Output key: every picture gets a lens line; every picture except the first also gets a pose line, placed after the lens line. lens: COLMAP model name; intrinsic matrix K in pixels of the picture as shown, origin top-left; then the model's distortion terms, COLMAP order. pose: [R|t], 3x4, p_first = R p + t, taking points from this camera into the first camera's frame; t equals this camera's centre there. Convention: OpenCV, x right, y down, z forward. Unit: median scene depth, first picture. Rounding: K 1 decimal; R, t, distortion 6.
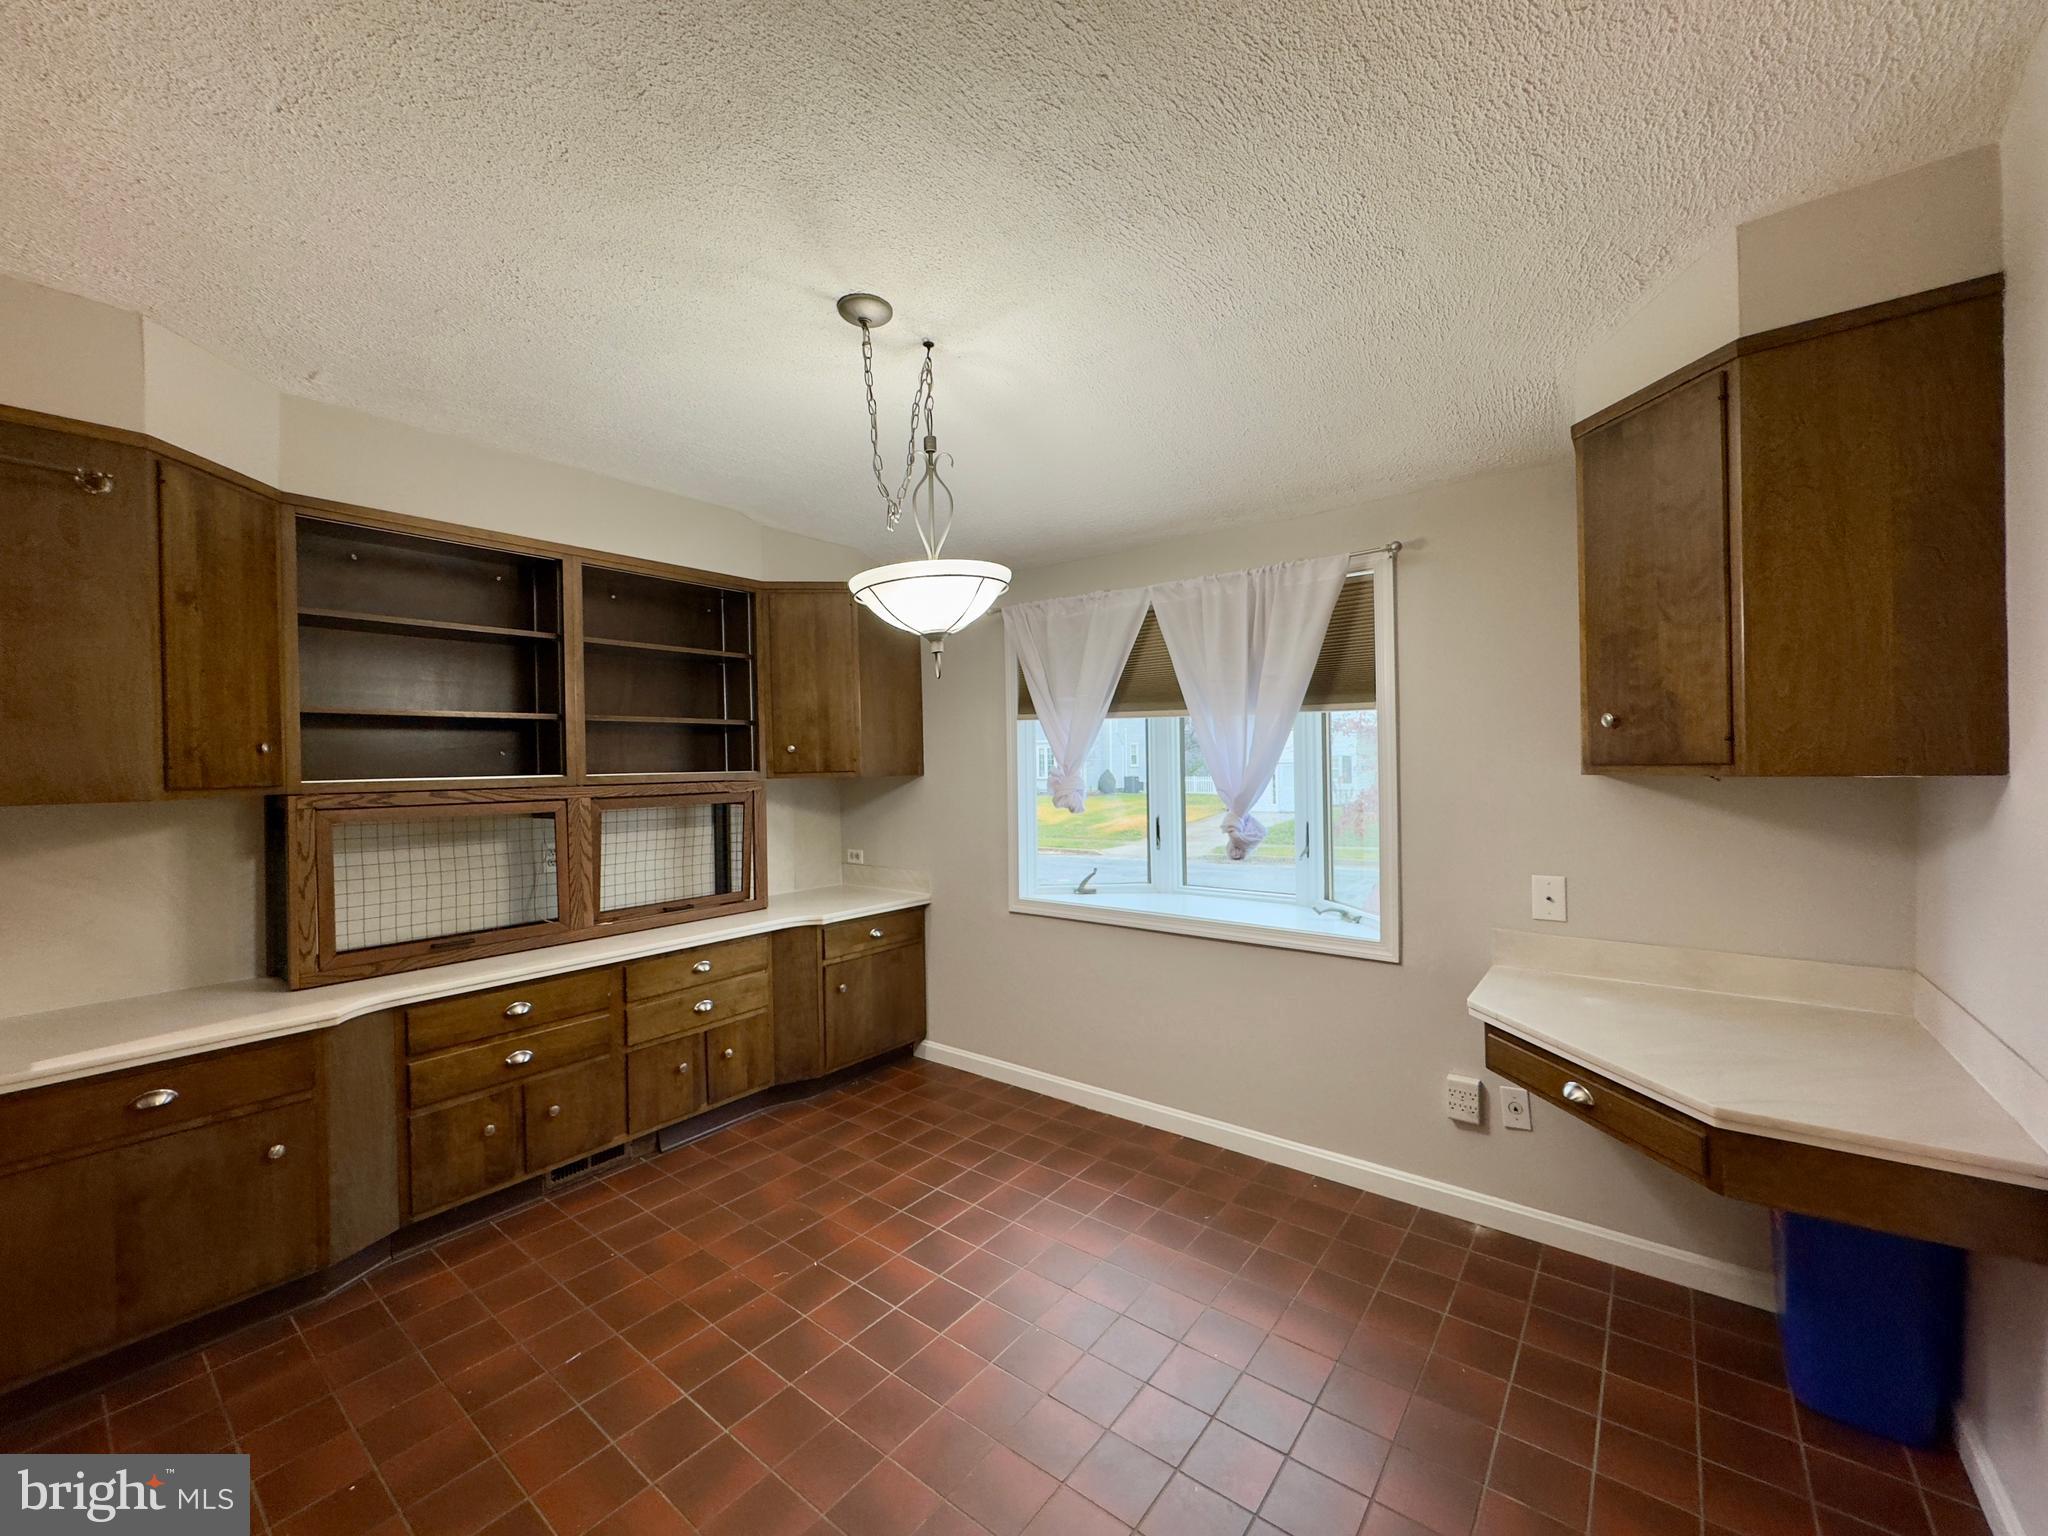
lens RADIAL K [[825.5, 0, 1024.0], [0, 825.5, 768.0], [0, 0, 1]] dist [-0.001105, 0.000373]
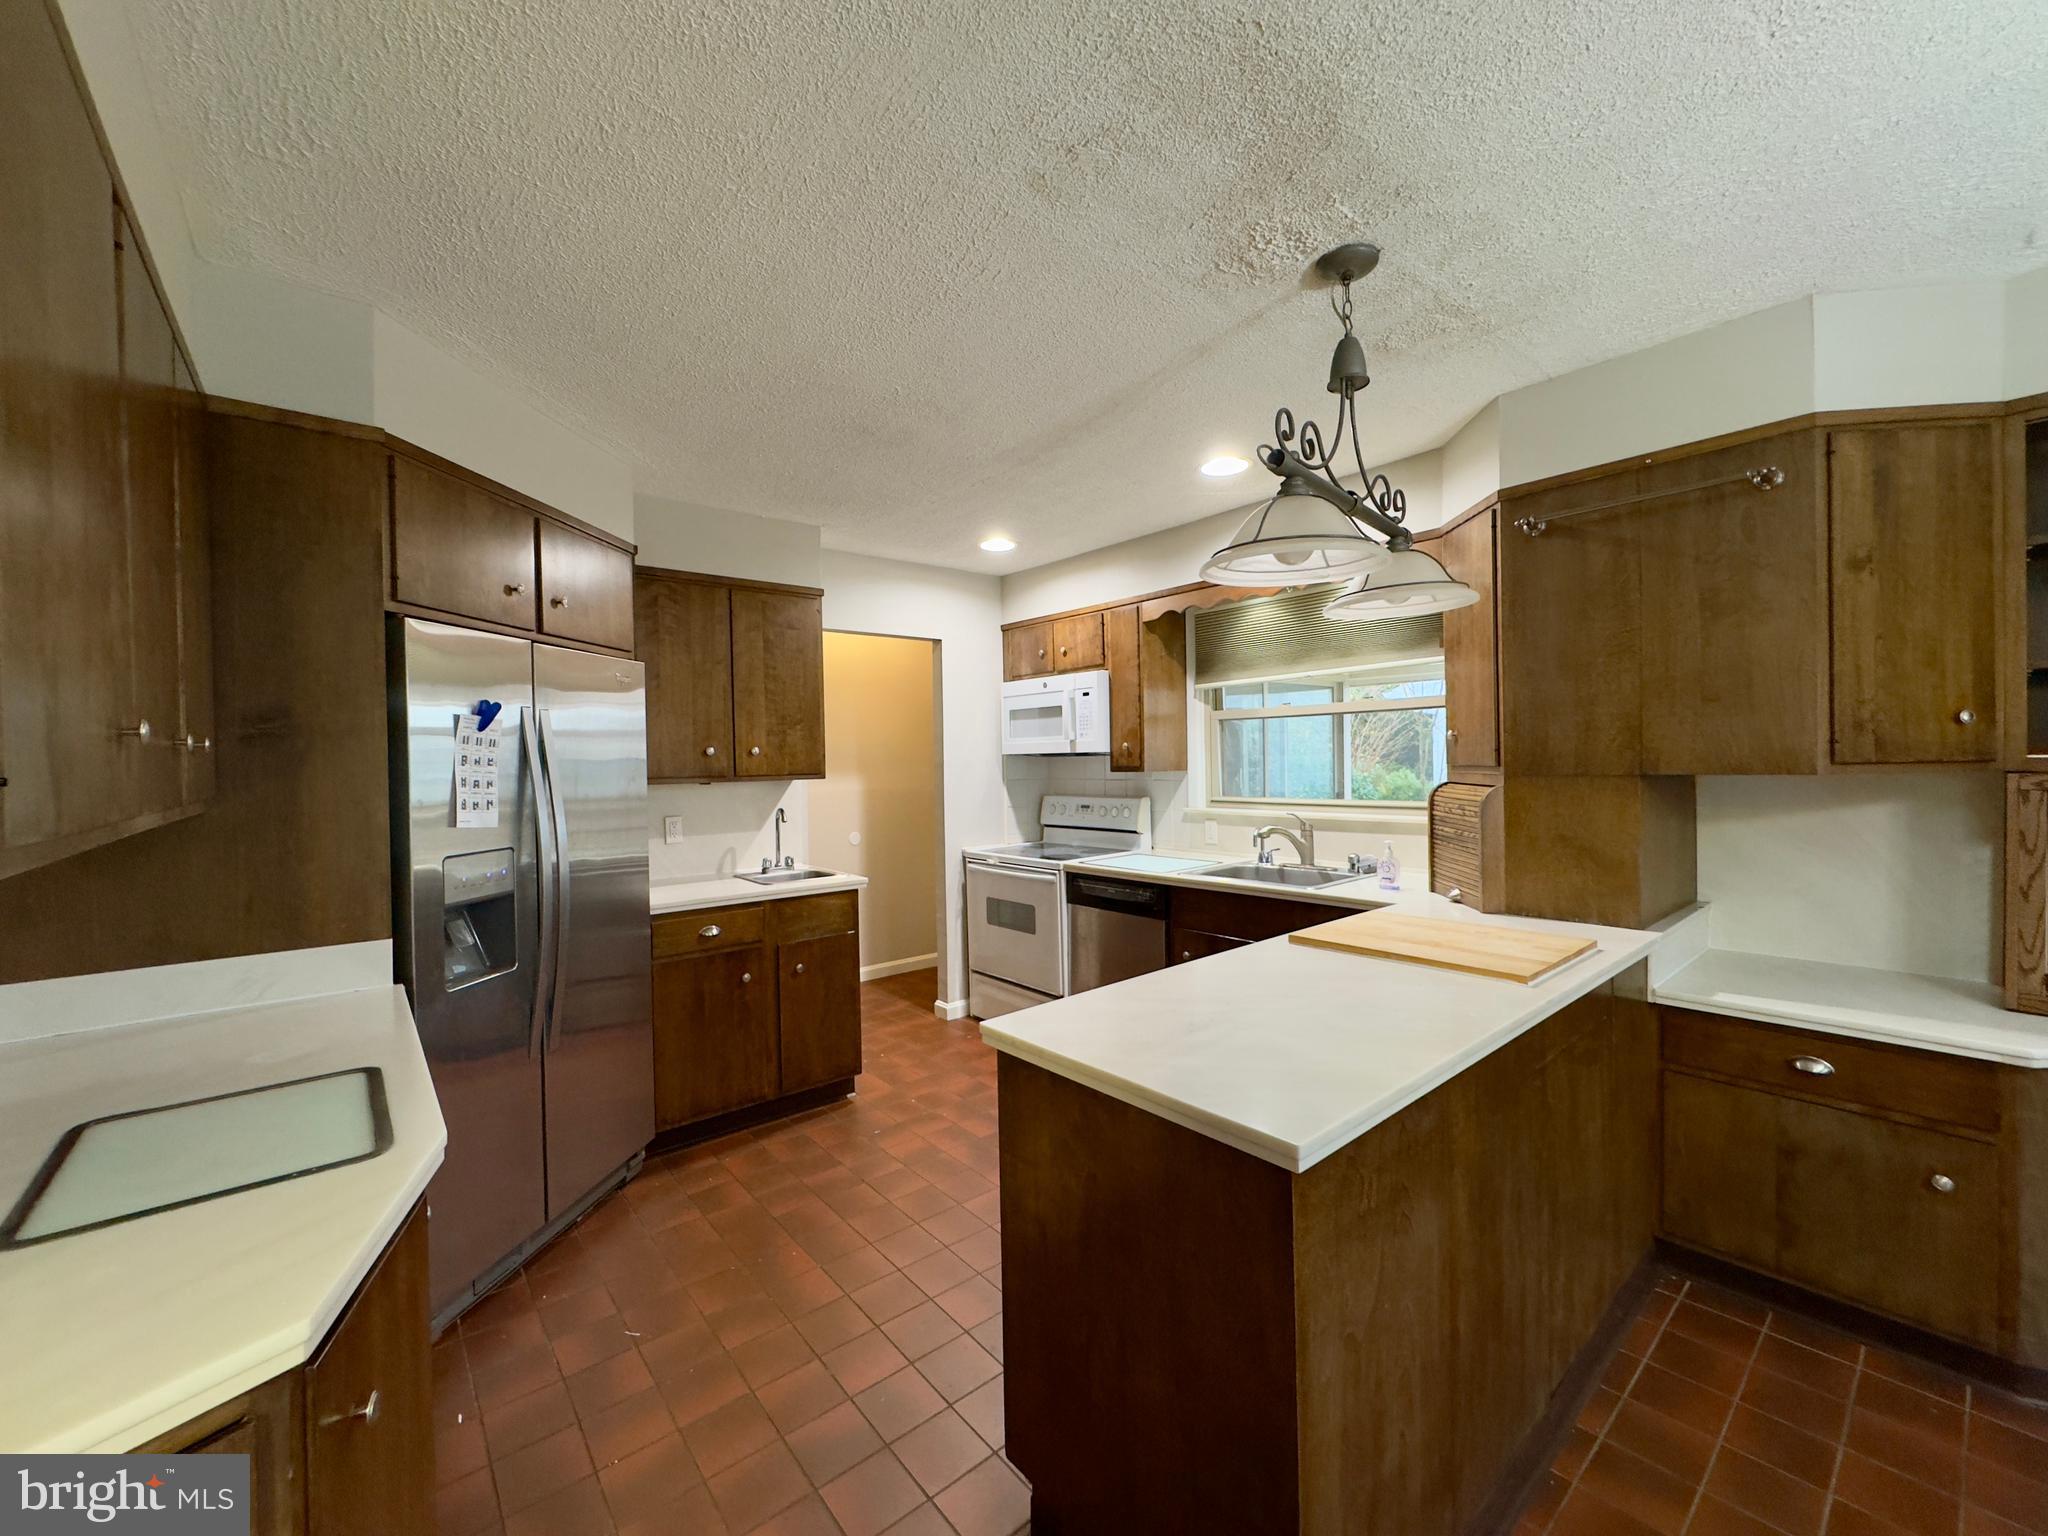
lens RADIAL K [[825.5, 0, 1024.0], [0, 825.5, 768.0], [0, 0, 1]] dist [-0.001105, 0.000373]
pose [[-0.216842, 0.030168, -0.975741, 0.135816], [0.016330, 0.999495, 0.027274, -0.010818], [0.976070, -0.010020, -0.217225, 0.248106]]
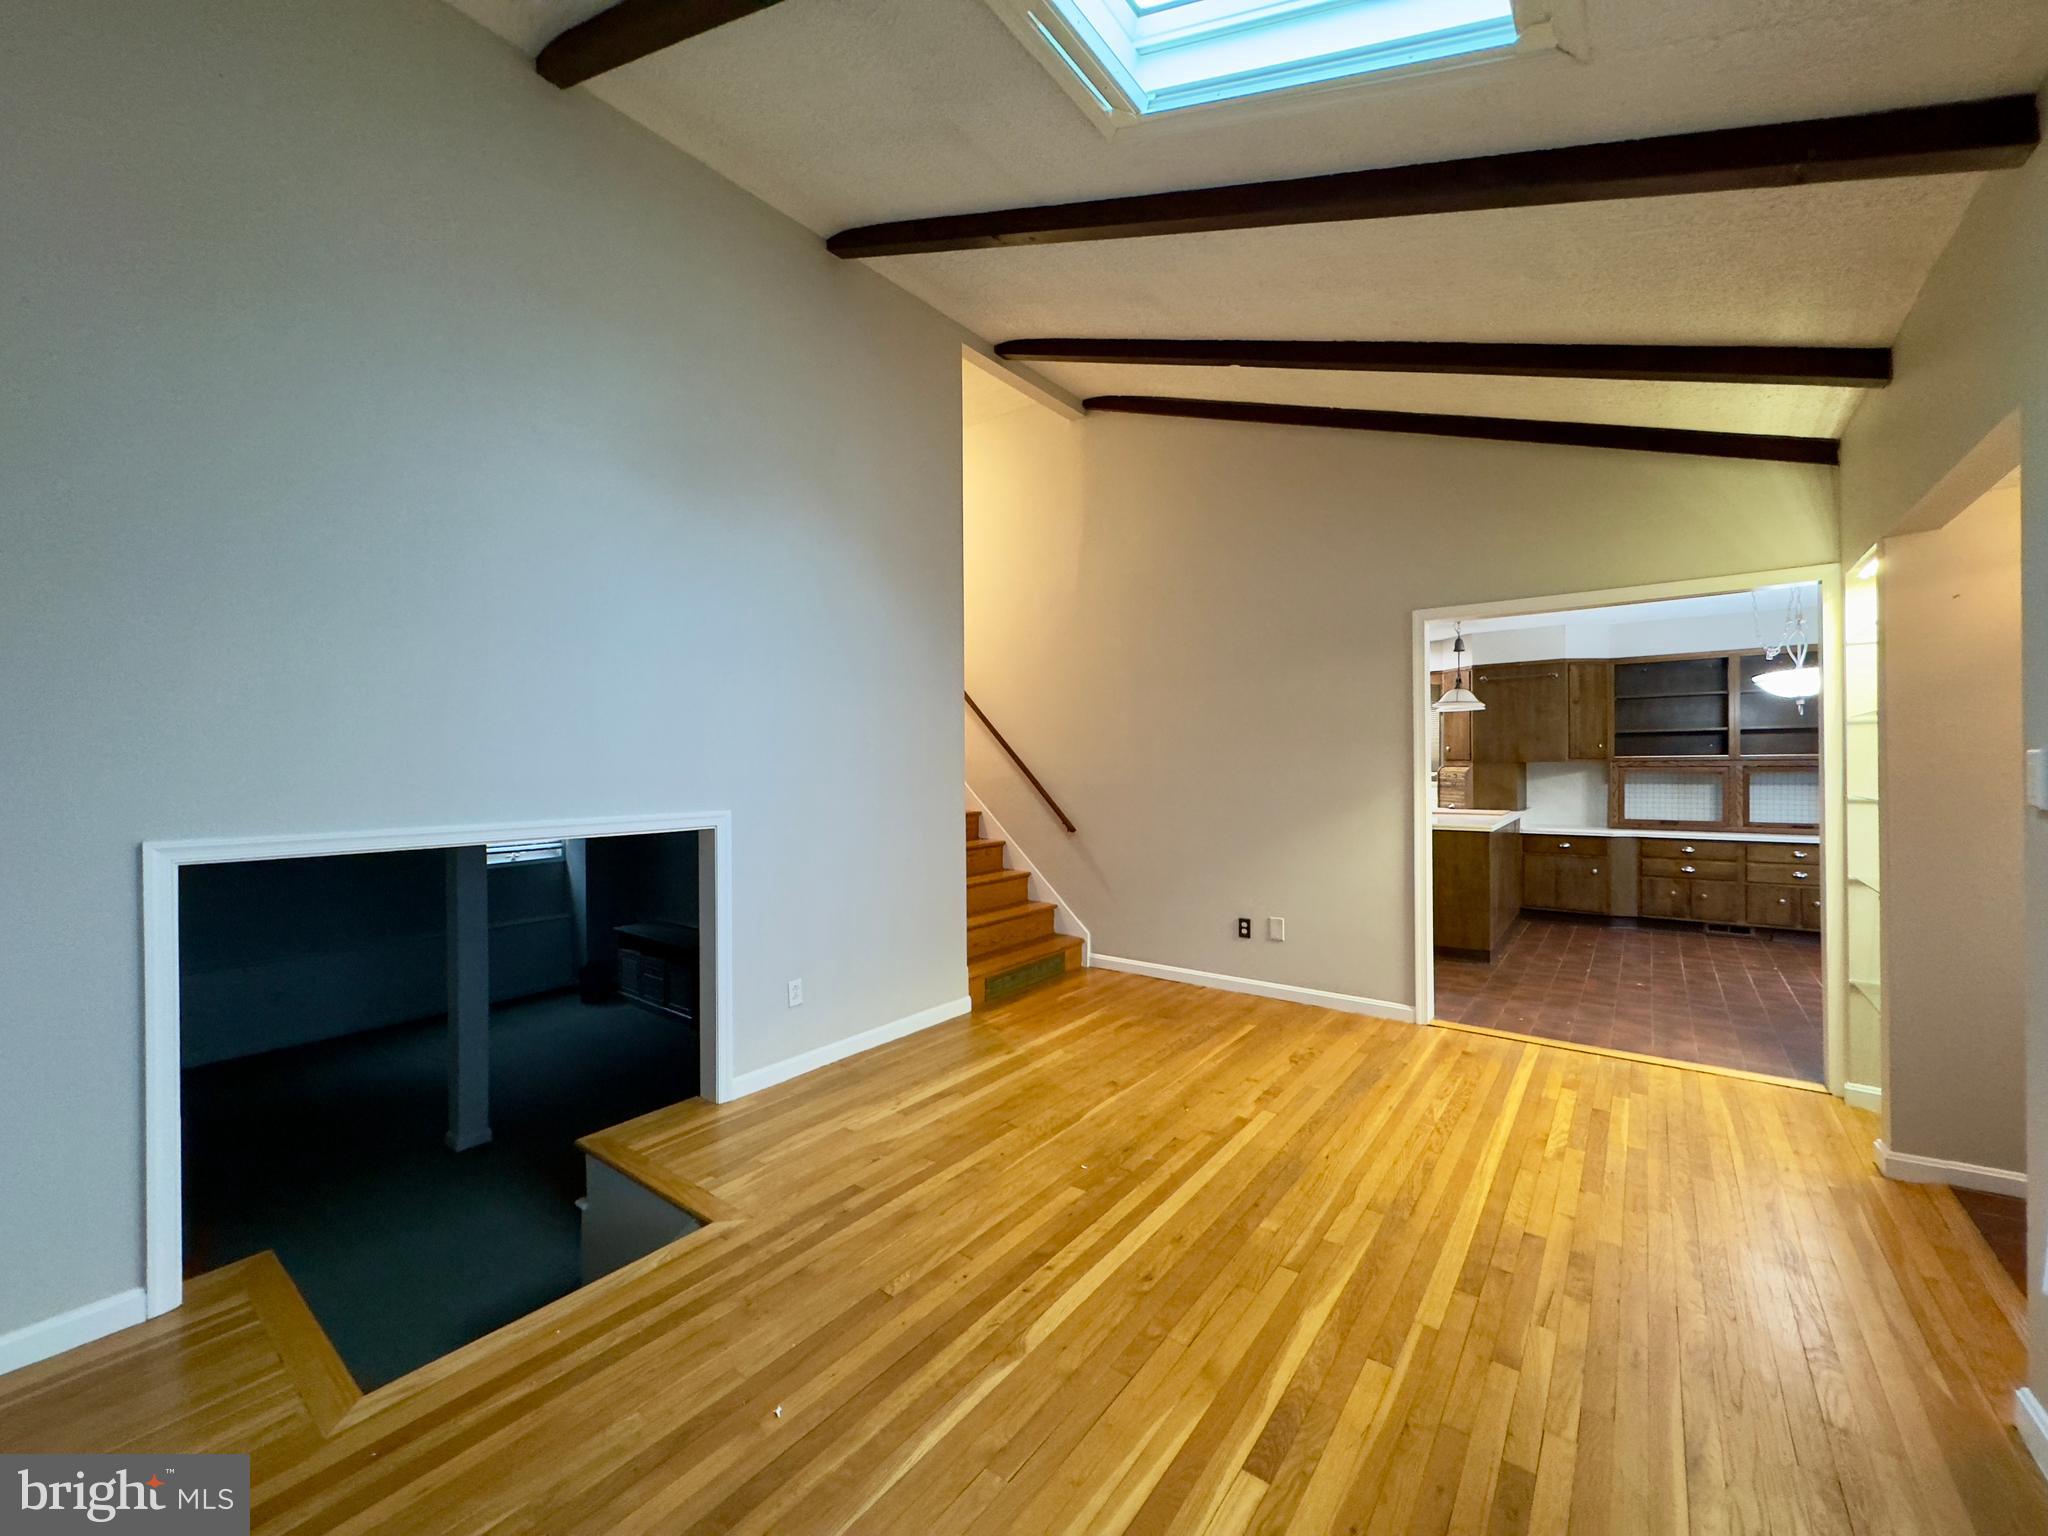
lens RADIAL K [[815.6, 0, 1024.0], [0, 815.6, 768.0], [0, 0, 1]] dist [-0.001304, 0.000378]
pose [[0.001002, 0.019979, -0.999800, 2.246262], [0.000899, 0.999800, 0.019980, -0.003504], [0.999999, -0.000919, 0.000984, -1.221024]]
